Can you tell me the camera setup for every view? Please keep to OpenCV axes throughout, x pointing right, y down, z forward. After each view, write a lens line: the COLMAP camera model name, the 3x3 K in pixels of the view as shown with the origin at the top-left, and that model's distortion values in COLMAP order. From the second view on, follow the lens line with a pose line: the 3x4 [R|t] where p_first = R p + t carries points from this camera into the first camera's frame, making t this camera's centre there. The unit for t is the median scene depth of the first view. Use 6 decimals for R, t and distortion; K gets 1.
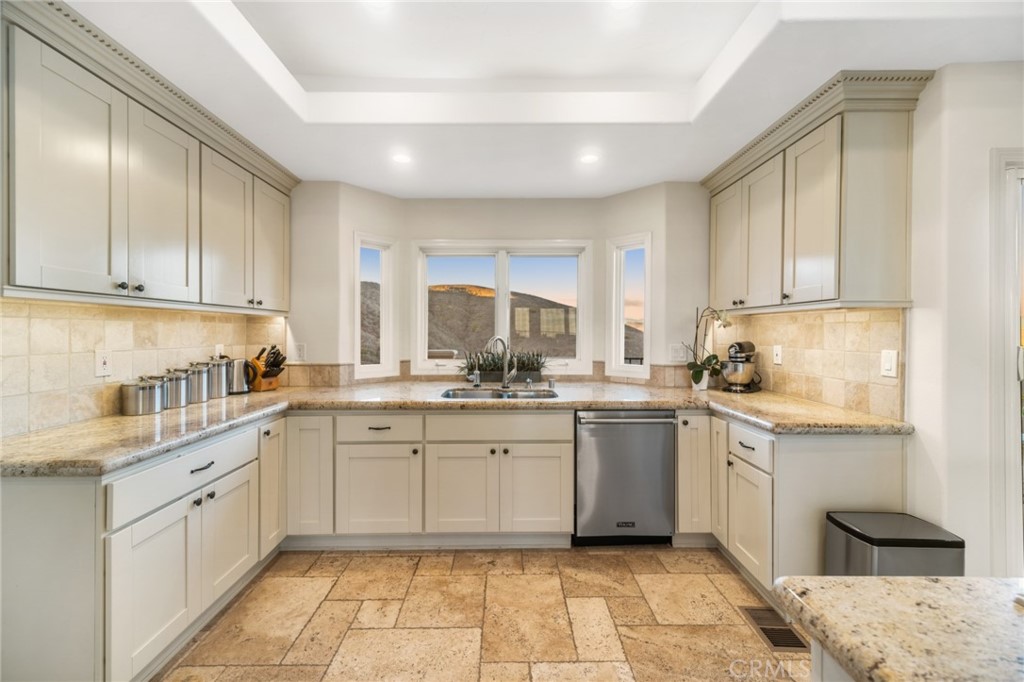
lens RADIAL K [[414.0, 0, 508.0], [0, 414.0, 333.0], [0, 0, 1]] dist [0.014173, -0.003058]
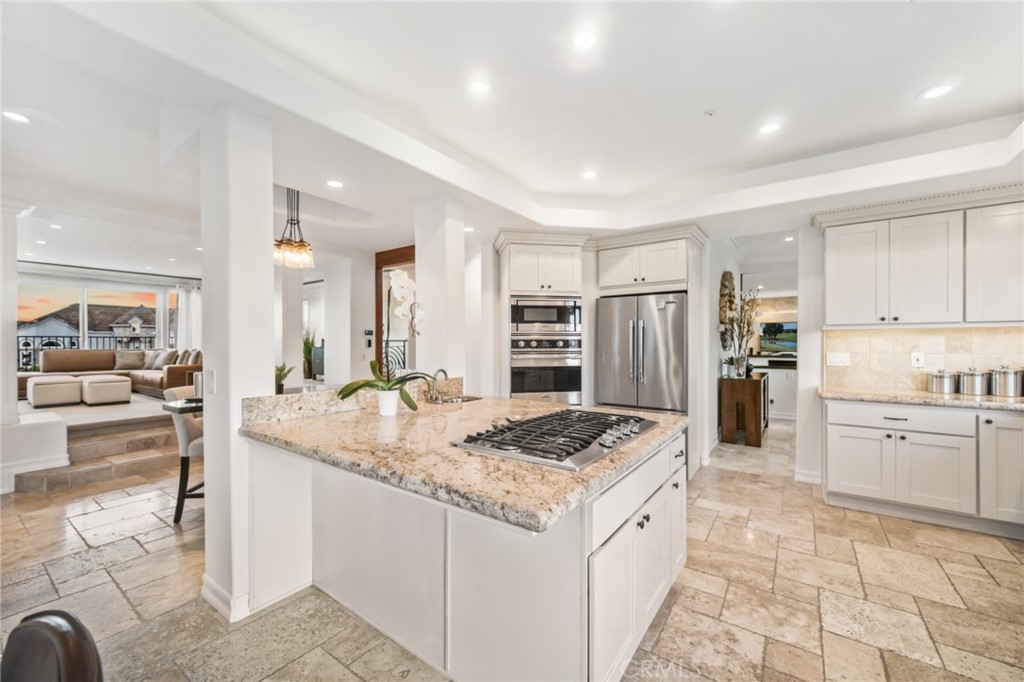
lens RADIAL K [[414.0, 0, 505.6], [0, 414.0, 344.1], [0, 0, 1]] dist [0.014173, -0.003058]
pose [[-0.596624, -0.001466, -0.802520, 1.530853], [-0.000820, 0.999999, -0.001217, 0.008594], [0.802521, -0.000068, -0.596624, 0.670293]]
